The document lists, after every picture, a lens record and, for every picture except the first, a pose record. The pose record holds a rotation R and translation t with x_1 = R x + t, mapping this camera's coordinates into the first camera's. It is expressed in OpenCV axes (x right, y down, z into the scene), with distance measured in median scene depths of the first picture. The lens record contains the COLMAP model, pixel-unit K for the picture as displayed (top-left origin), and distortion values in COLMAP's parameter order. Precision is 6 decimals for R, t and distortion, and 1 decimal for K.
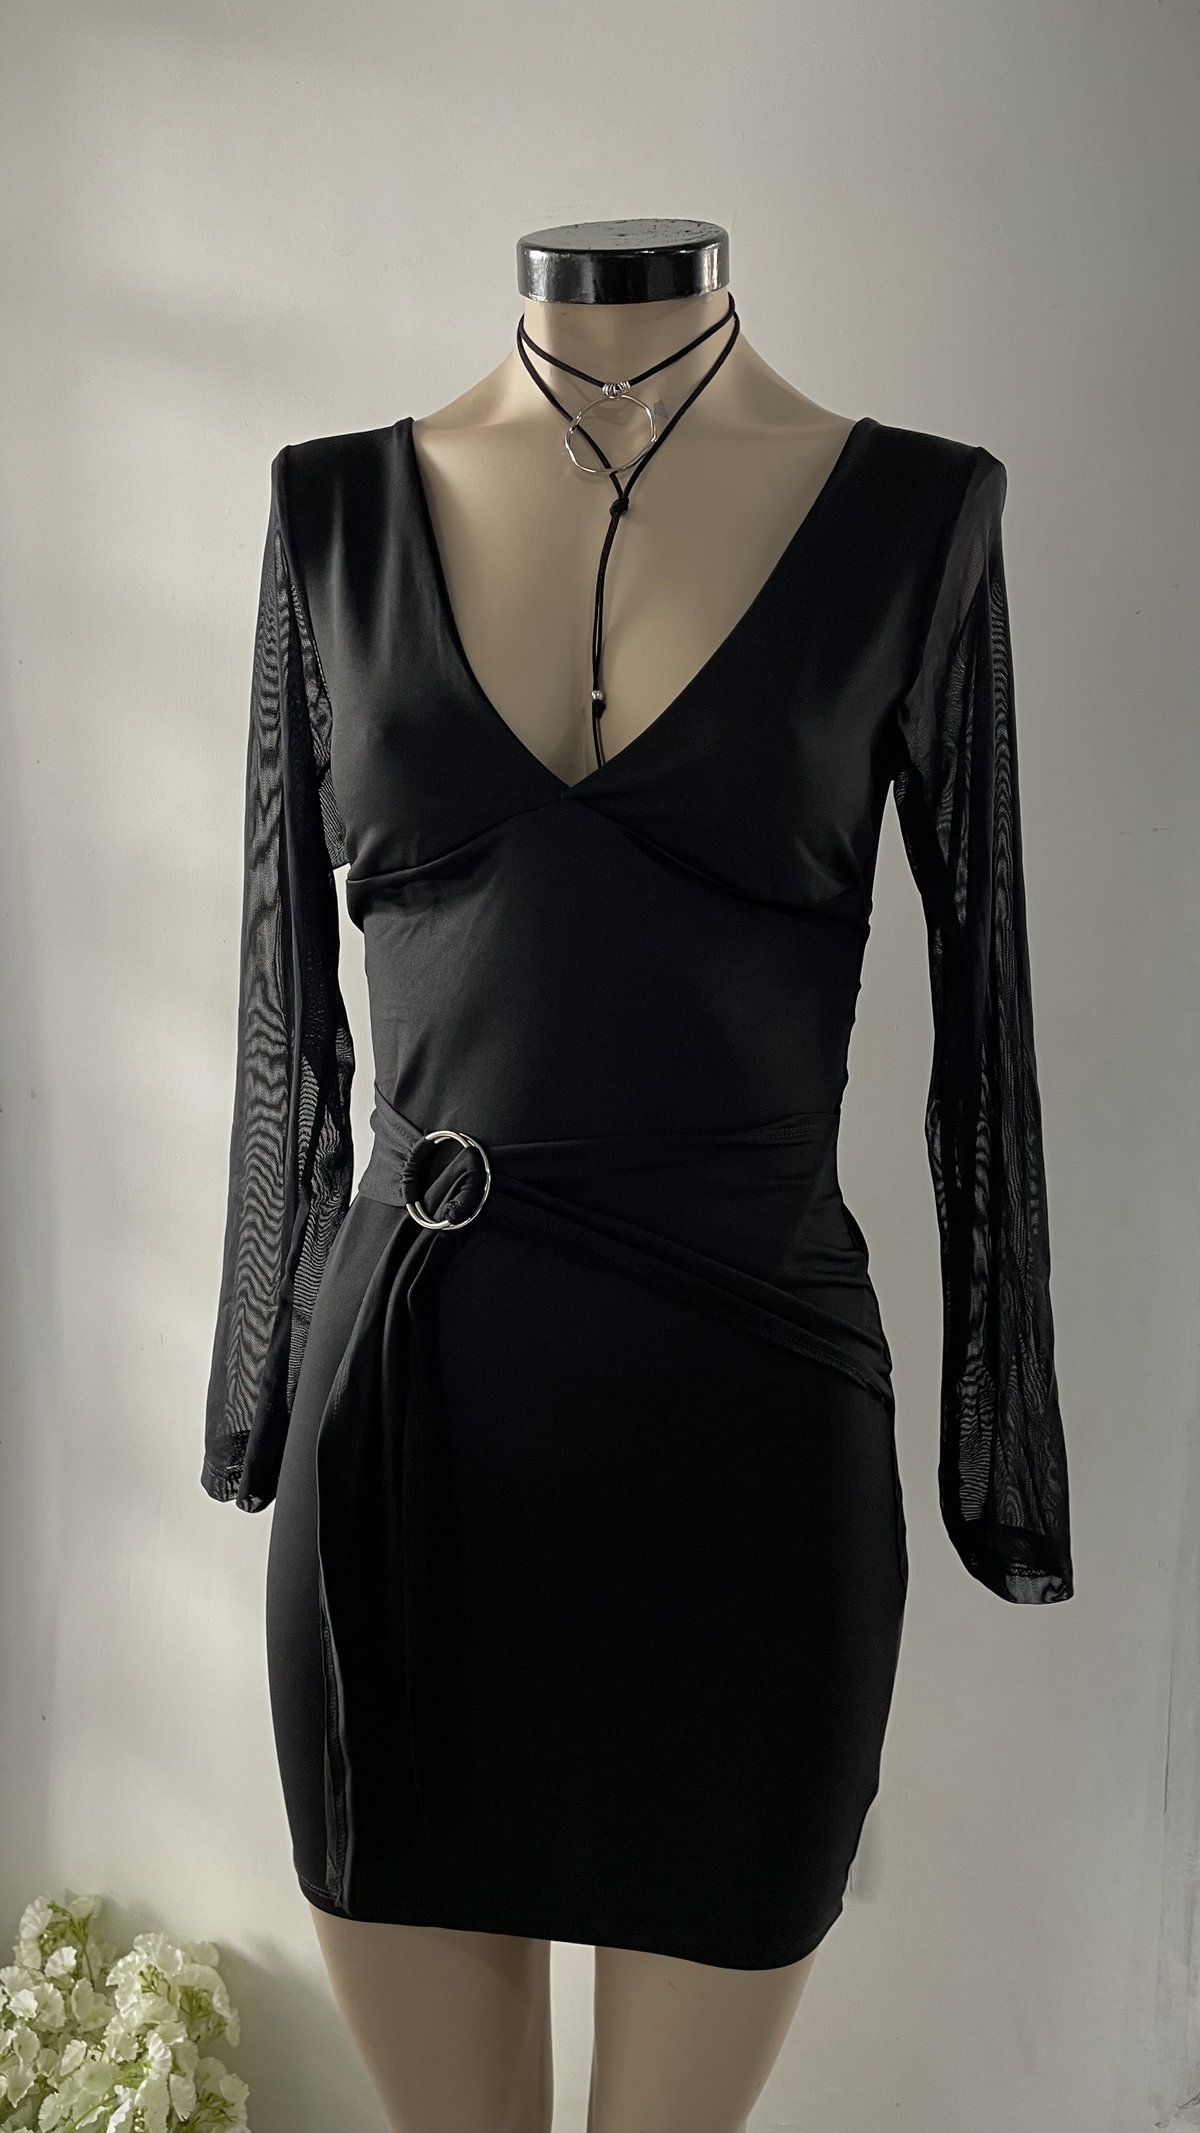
lens RADIAL K [[1644.8, 0, 579.3], [0, 1644.8, 1053.6], [0, 0, 1]] dist [0.114235, -0.196864]
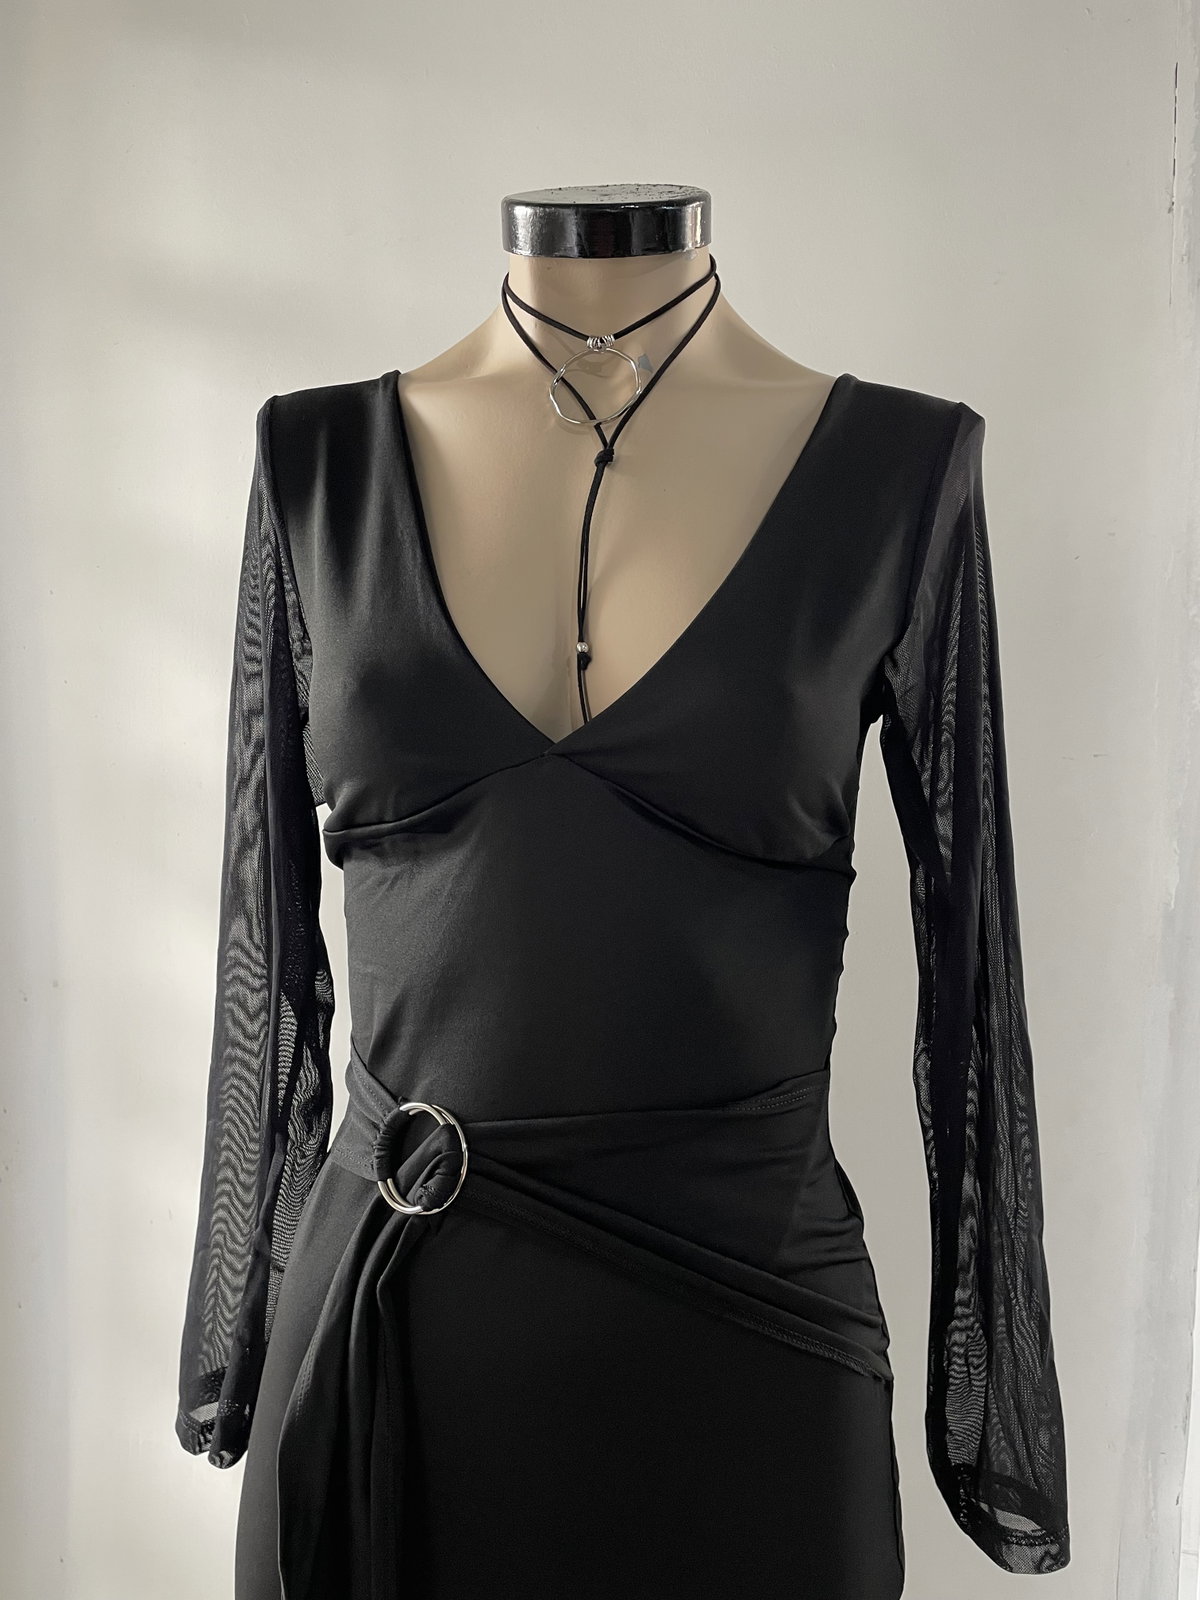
lens RADIAL K [[1296.1, 0, 600.0], [0, 1296.1, 800.0], [0, 0, 1]] dist [0.110494, -0.174625]
pose [[0.999474, 0.001158, 0.032420, -0.003219], [0.000917, 0.997954, -0.063932, -0.074667], [-0.032427, 0.063928, 0.997428, 0.233359]]
